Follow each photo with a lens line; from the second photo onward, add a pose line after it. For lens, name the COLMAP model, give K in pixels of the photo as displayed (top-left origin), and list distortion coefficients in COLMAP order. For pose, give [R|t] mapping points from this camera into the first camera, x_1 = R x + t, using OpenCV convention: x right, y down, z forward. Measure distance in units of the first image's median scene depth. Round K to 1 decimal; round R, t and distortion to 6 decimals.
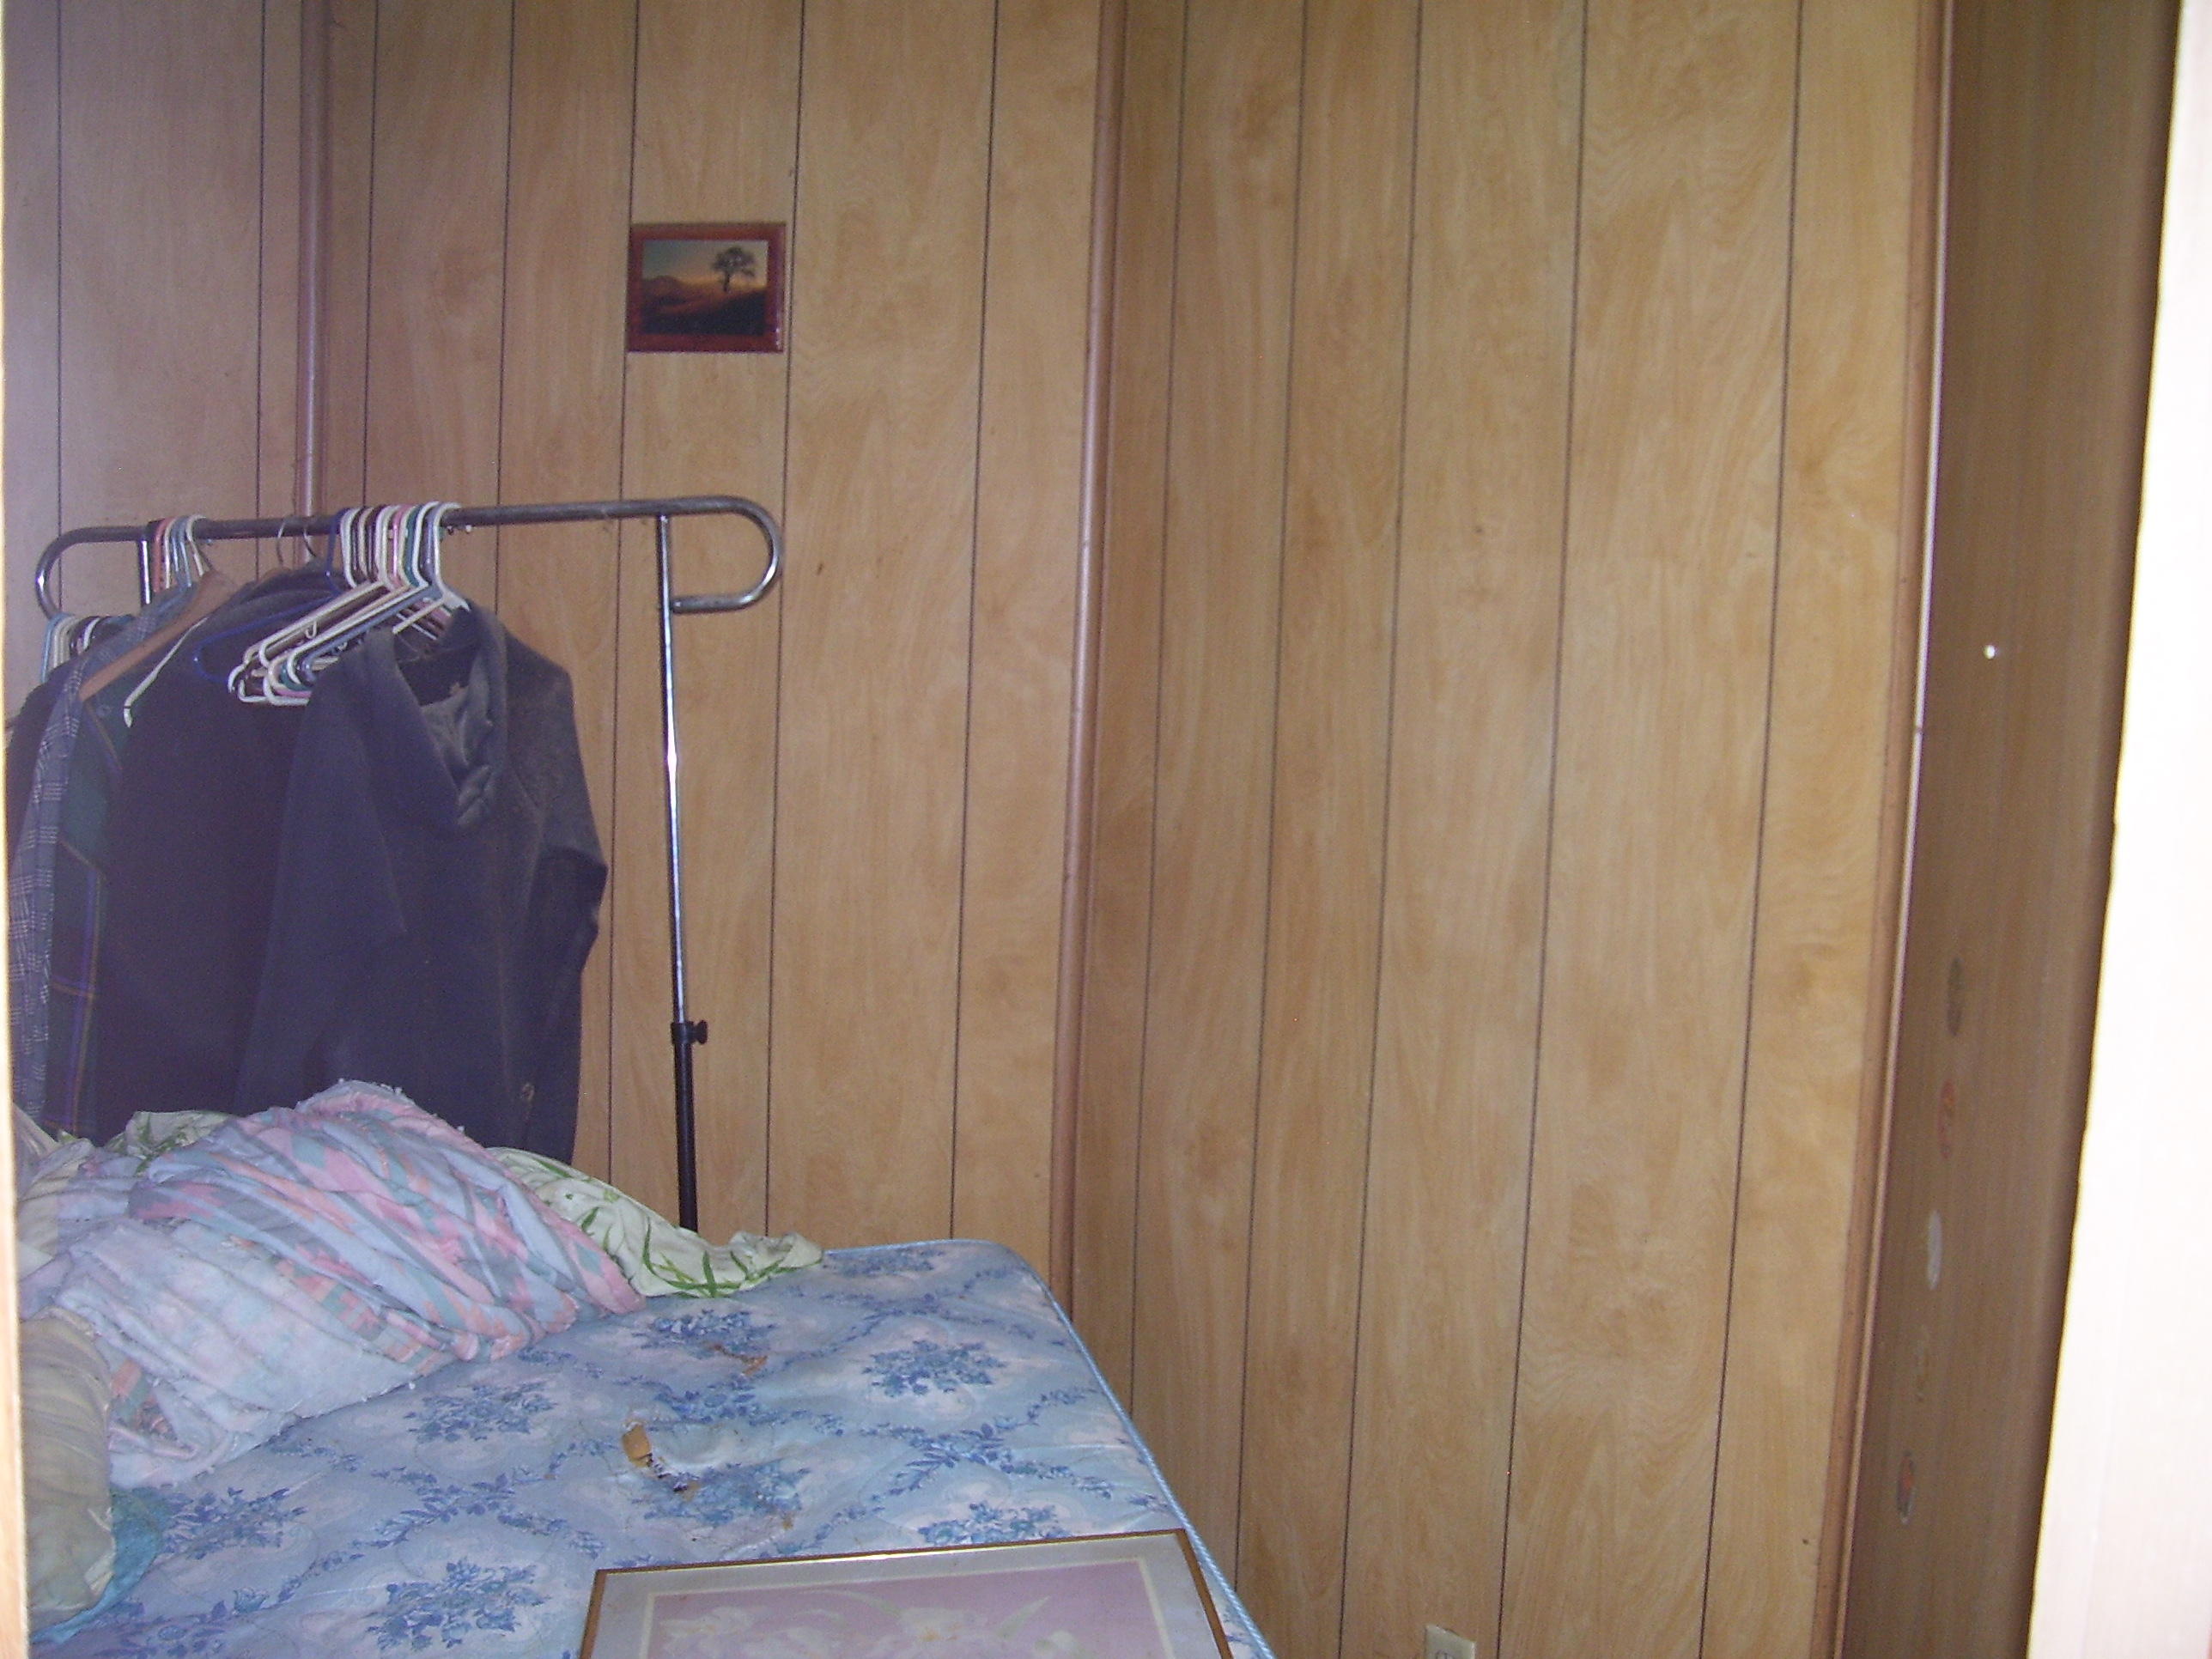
lens RADIAL K [[2224.9, 0, 1129.5], [0, 2224.9, 824.6], [0, 0, 1]] dist [-0.180495, 0.158437]
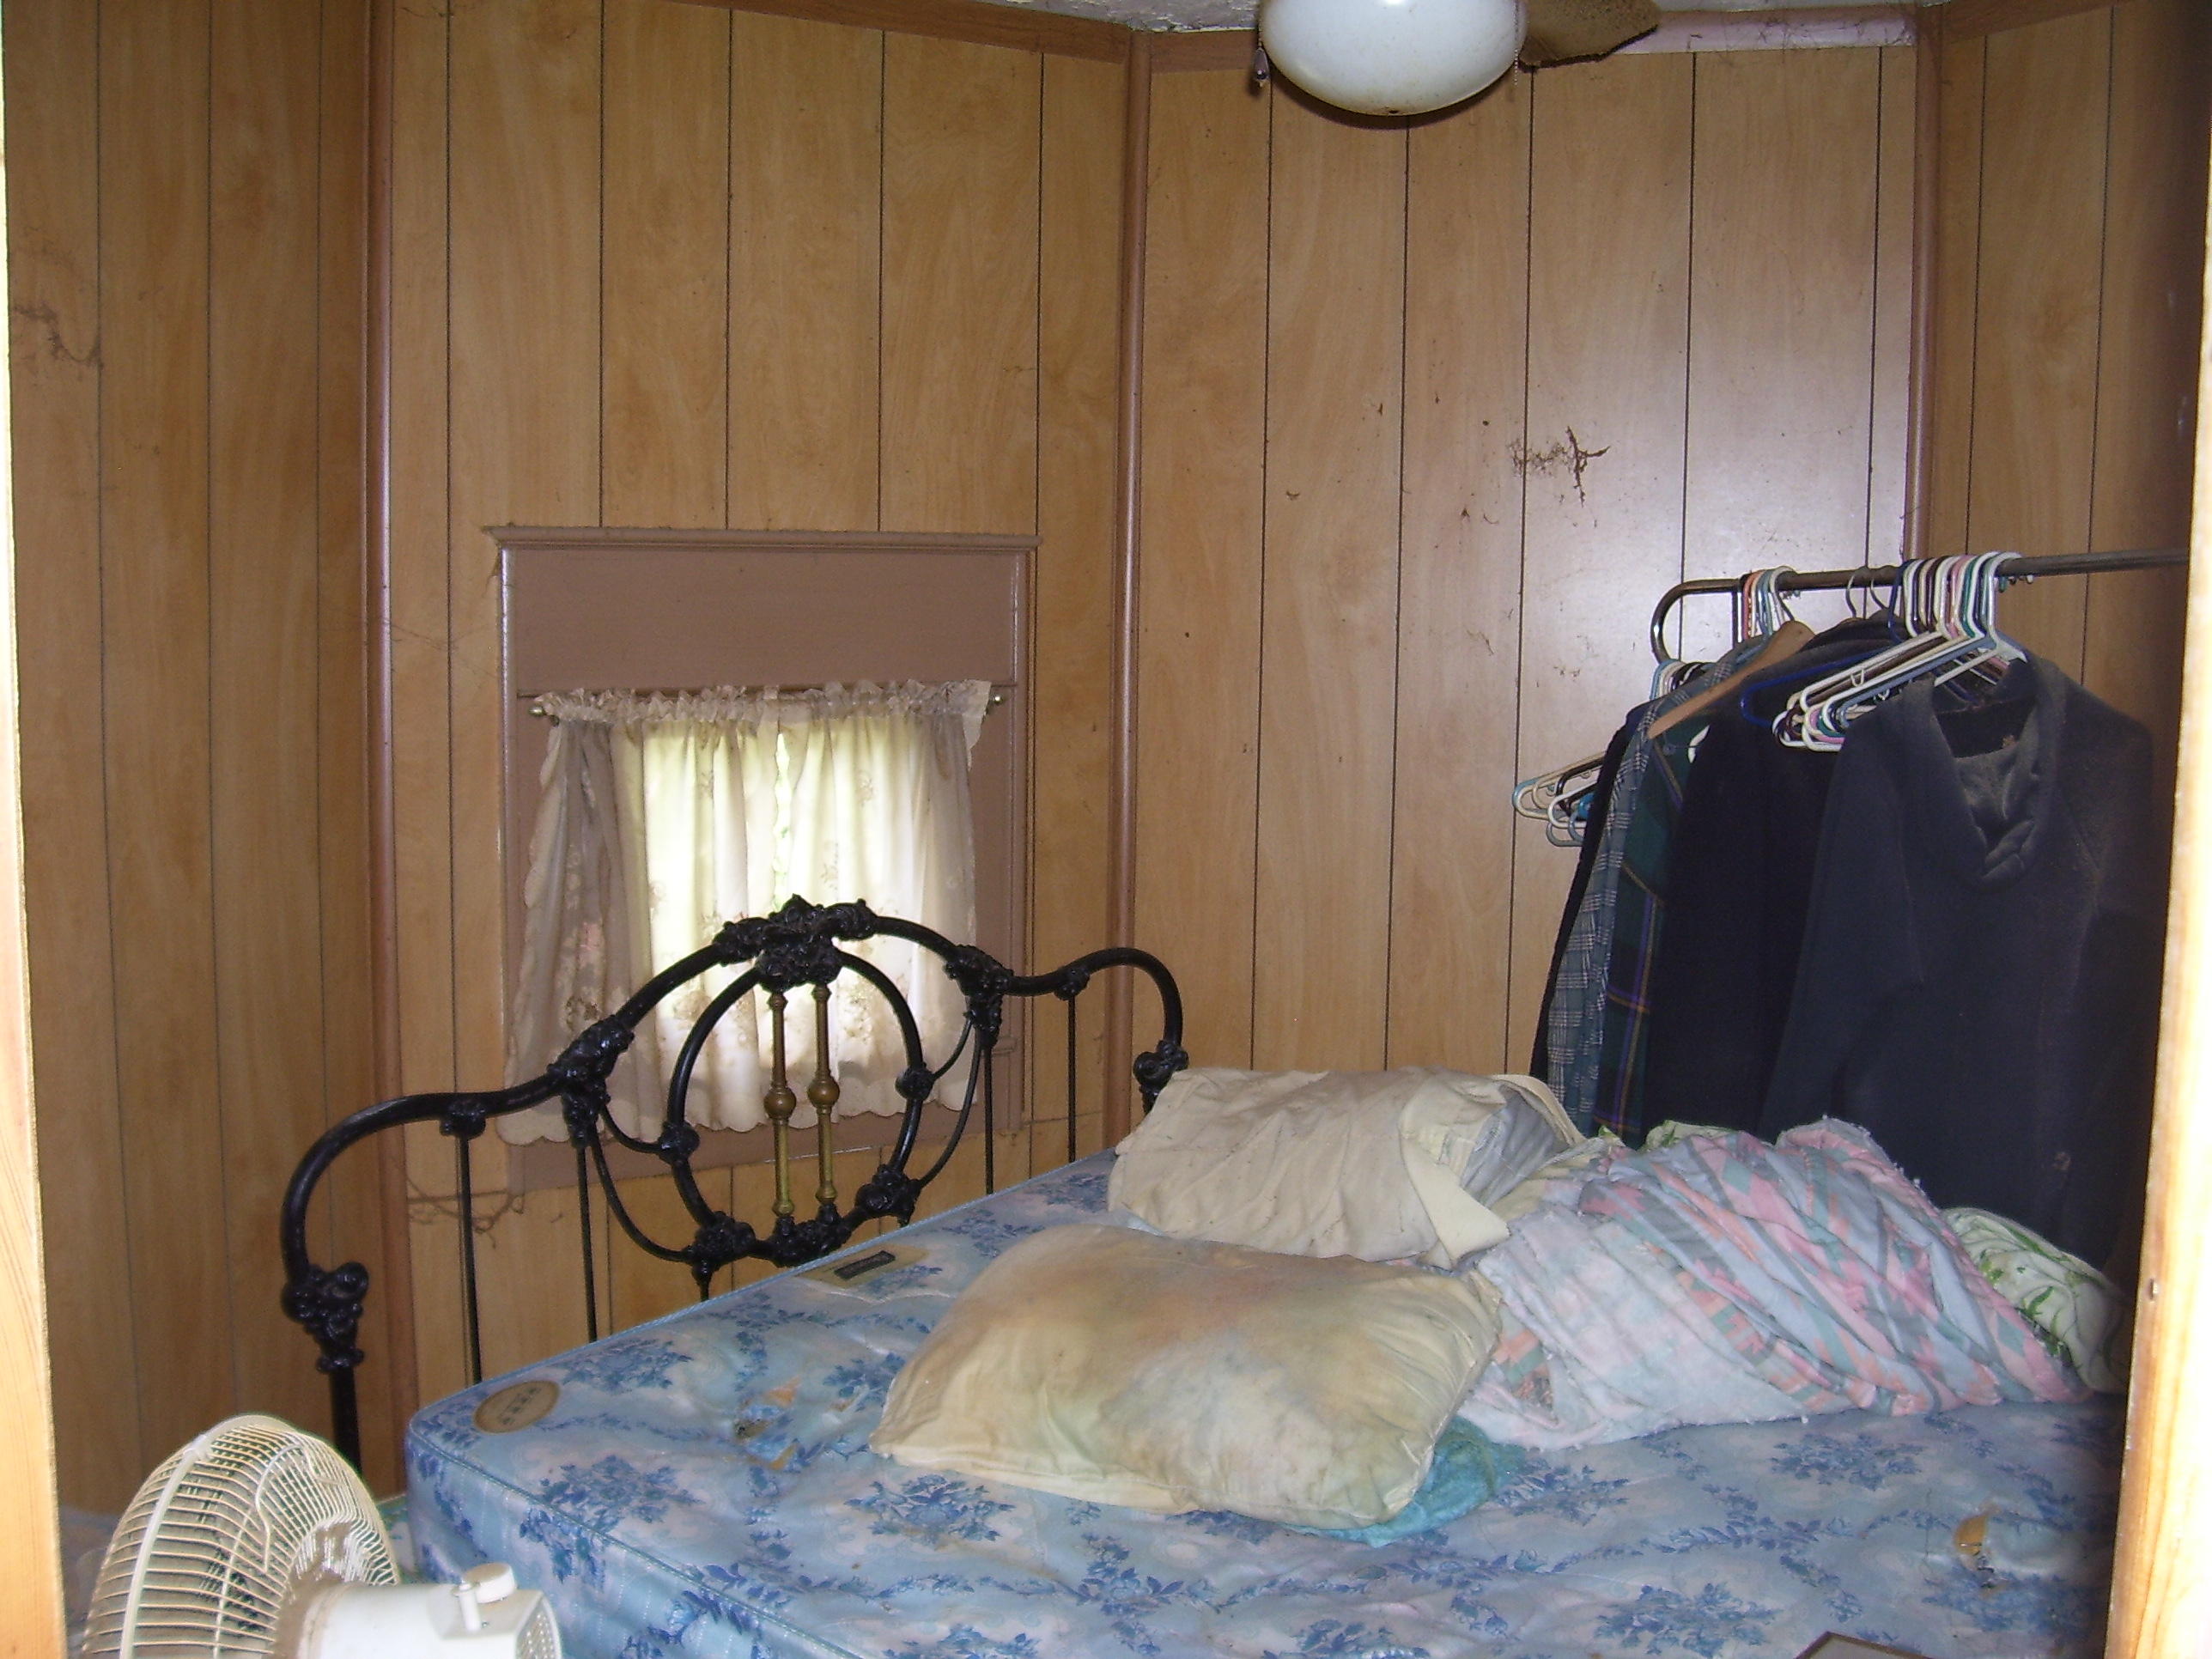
lens RADIAL K [[2224.9, 0, 1129.5], [0, 2224.9, 824.6], [0, 0, 1]] dist [-0.180495, 0.158437]
pose [[0.633553, 0.055248, -0.771724, 0.237878], [-0.070477, 0.997421, 0.013547, -0.011946], [0.770483, 0.045806, 0.635813, 0.091938]]
